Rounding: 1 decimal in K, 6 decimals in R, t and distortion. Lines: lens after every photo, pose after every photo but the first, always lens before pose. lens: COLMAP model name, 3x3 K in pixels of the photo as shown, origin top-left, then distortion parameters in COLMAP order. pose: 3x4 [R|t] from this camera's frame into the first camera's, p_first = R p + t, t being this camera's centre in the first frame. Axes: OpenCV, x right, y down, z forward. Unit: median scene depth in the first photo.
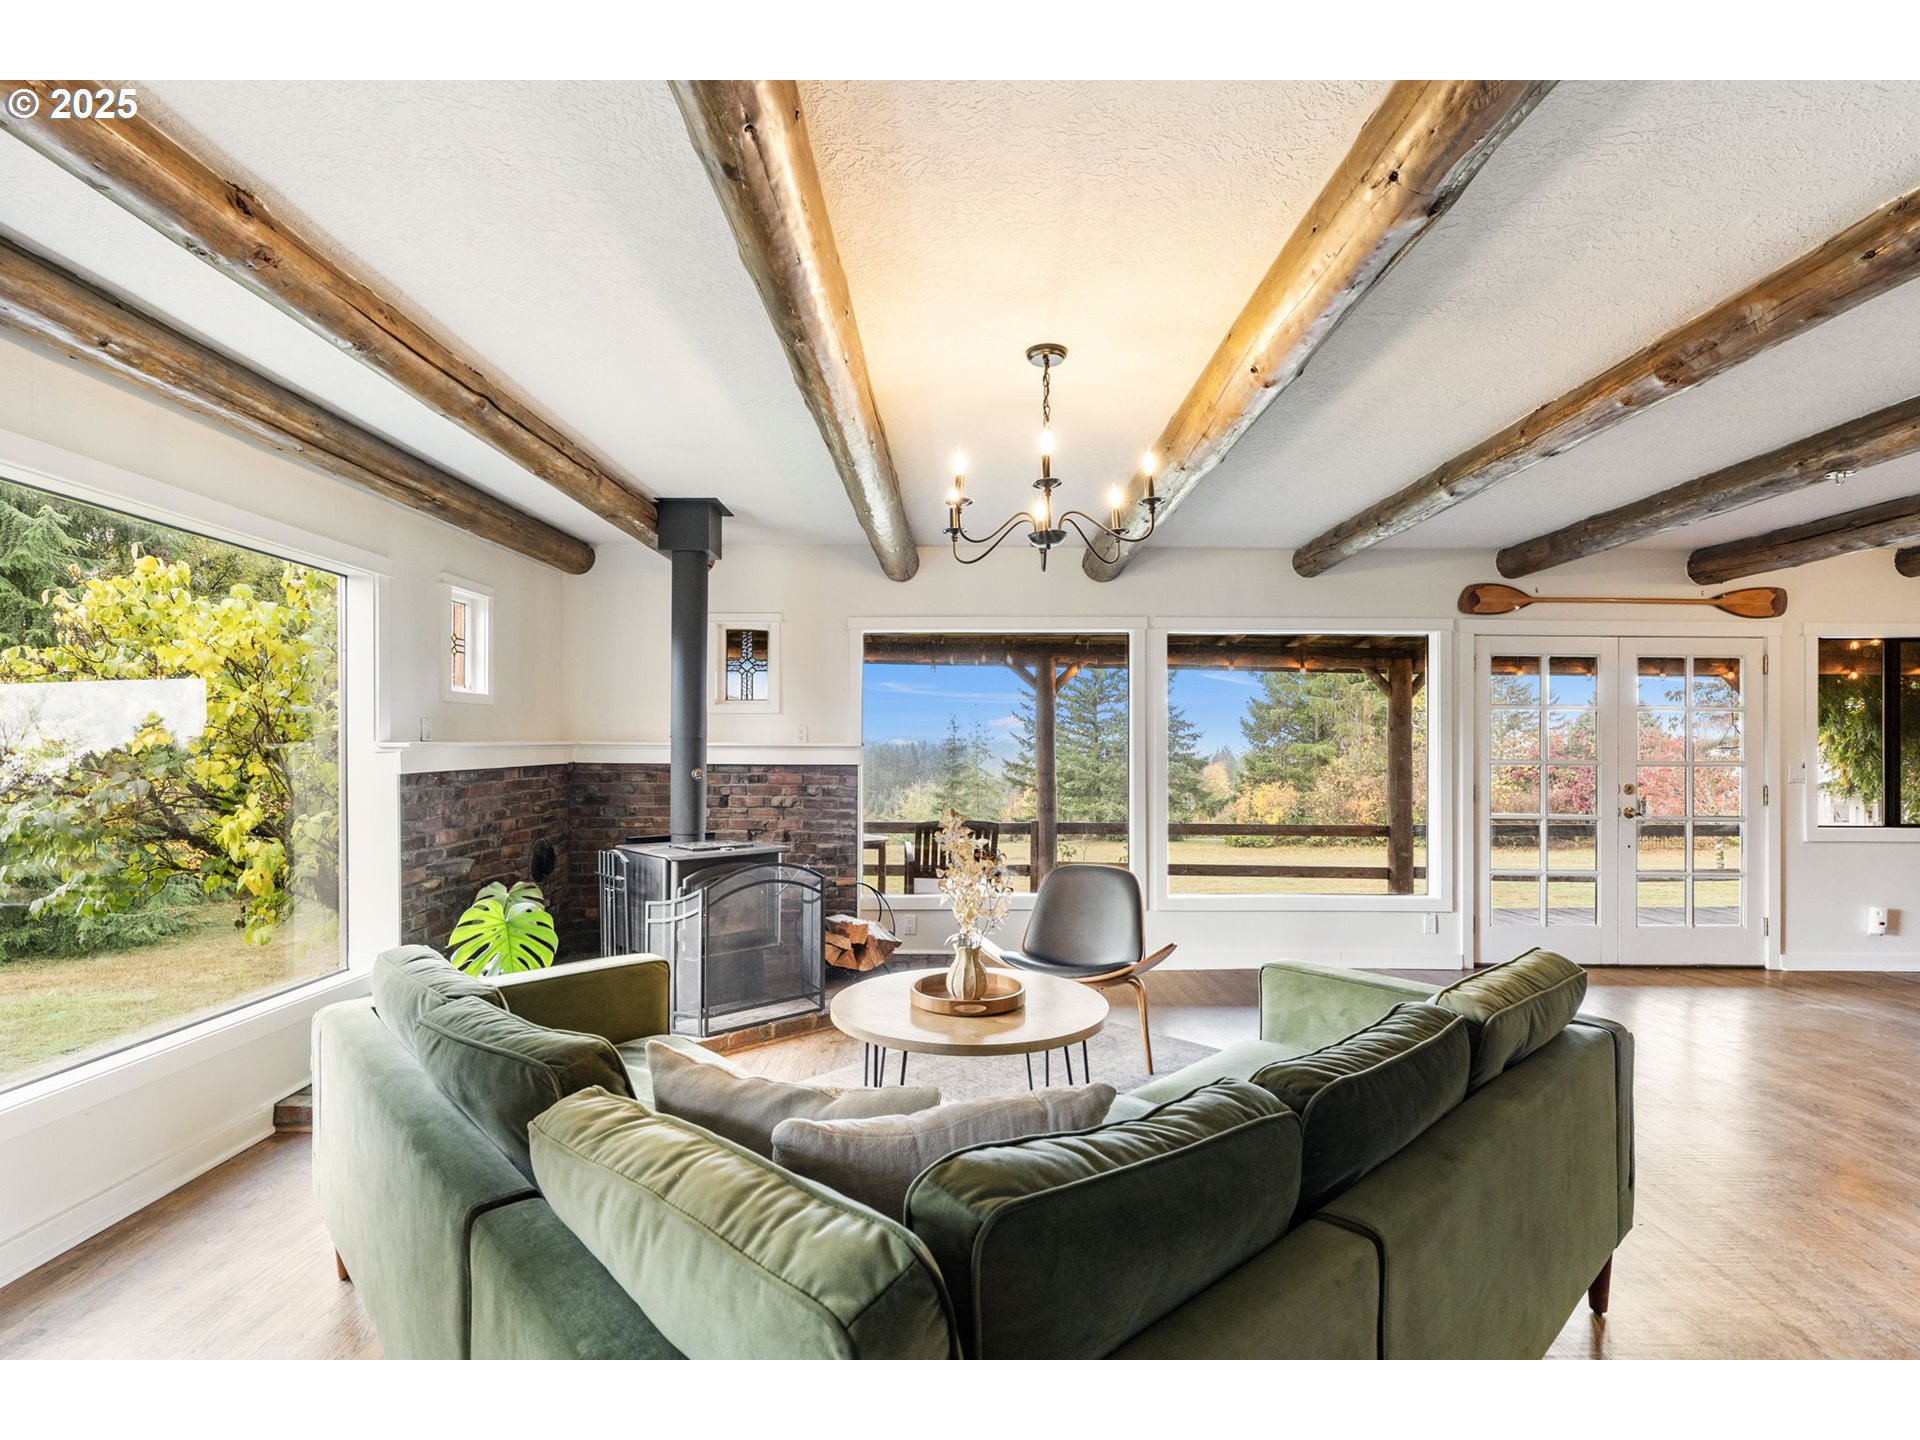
lens RADIAL K [[903.8, 0, 939.7], [0, 903.8, 749.6], [0, 0, 1]] dist [-0.003340, -0.000690]
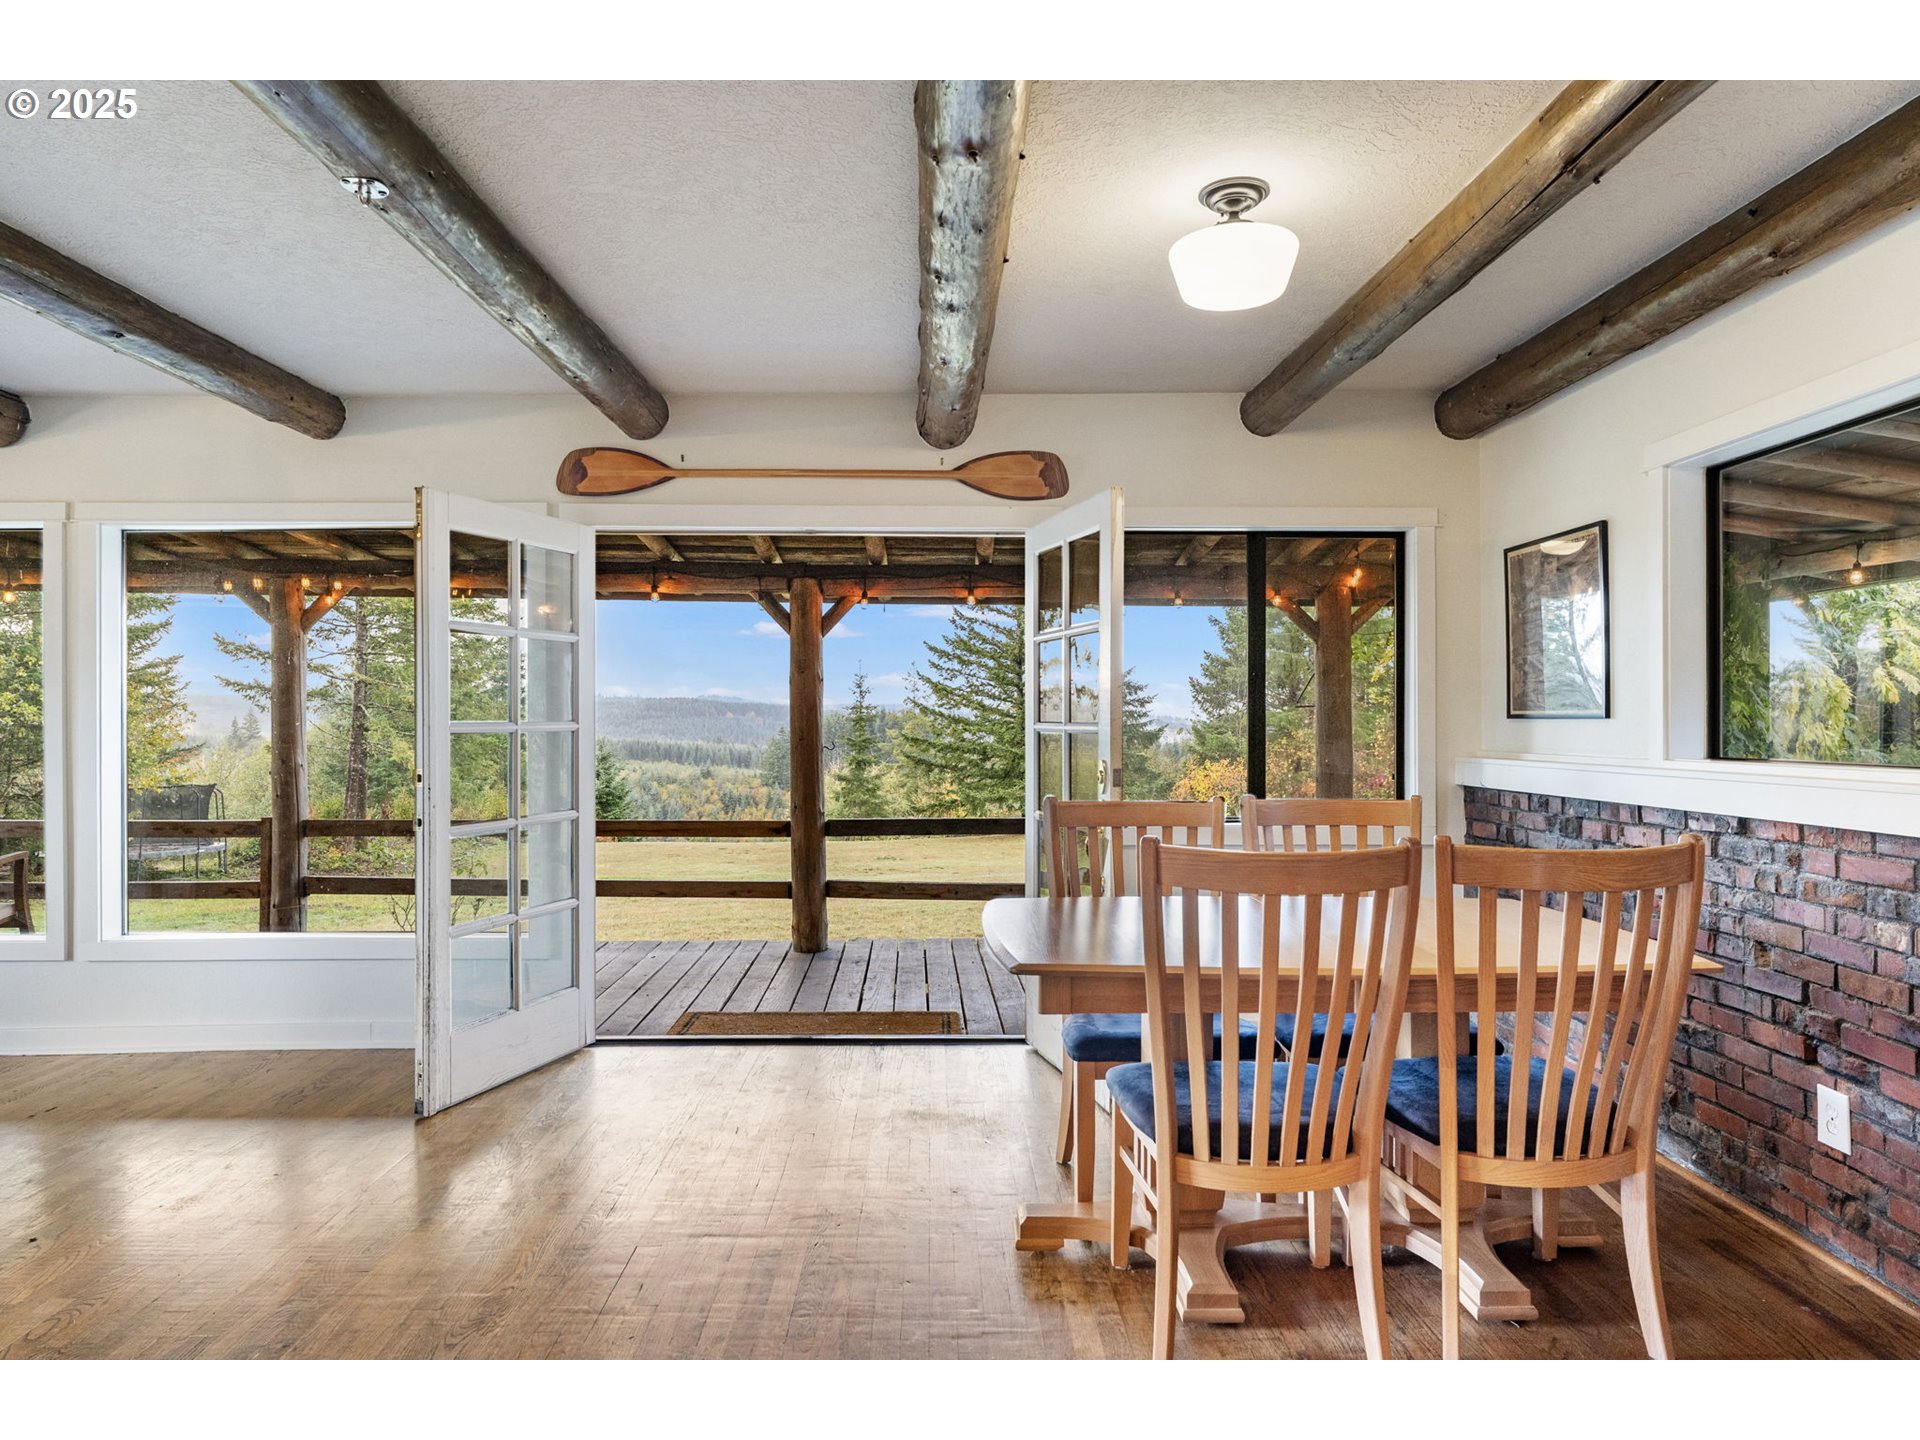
lens RADIAL K [[1113.4, 0, 960.6], [0, 1113.4, 721.2], [0, 0, 1]] dist [-0.042031, 0.000868]
pose [[0.999173, -0.005284, 0.040315, 0.113750], [0.005288, 0.999986, 0.000016, 0.001546], [-0.040314, 0.000197, 0.999187, 0.028596]]
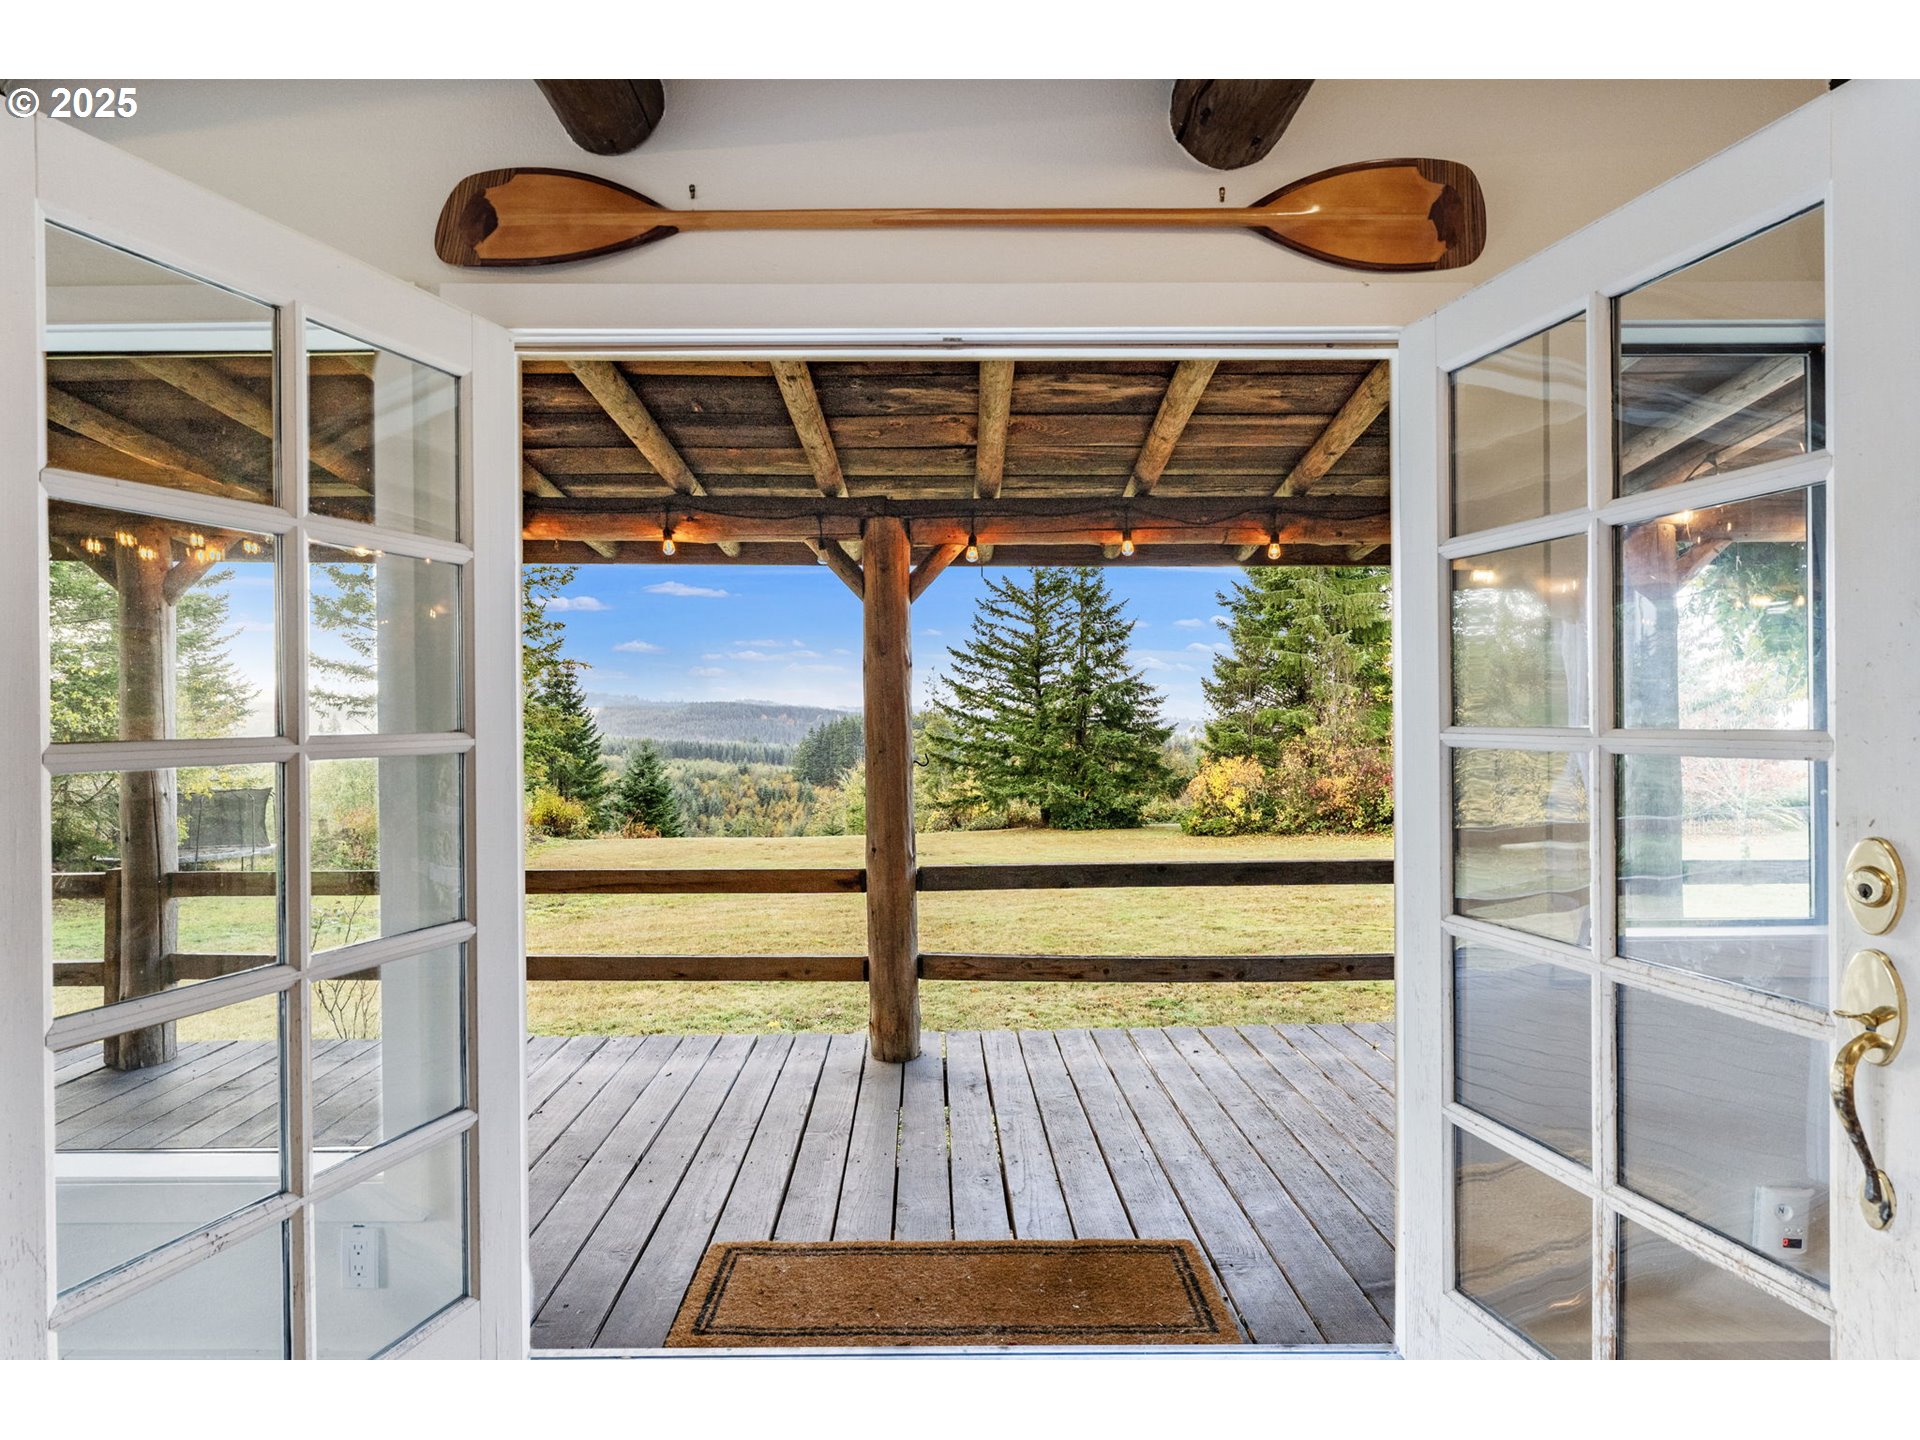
lens RADIAL K [[1013.2, 0, 945.2], [0, 1013.2, 721.7], [0, 0, 1]] dist [-0.019531, -0.000279]
pose [[0.999841, -0.012942, 0.012299, 0.102245], [0.012941, 0.999916, 0.000174, 0.001137], [-0.012300, -0.000015, 0.999924, 0.089632]]
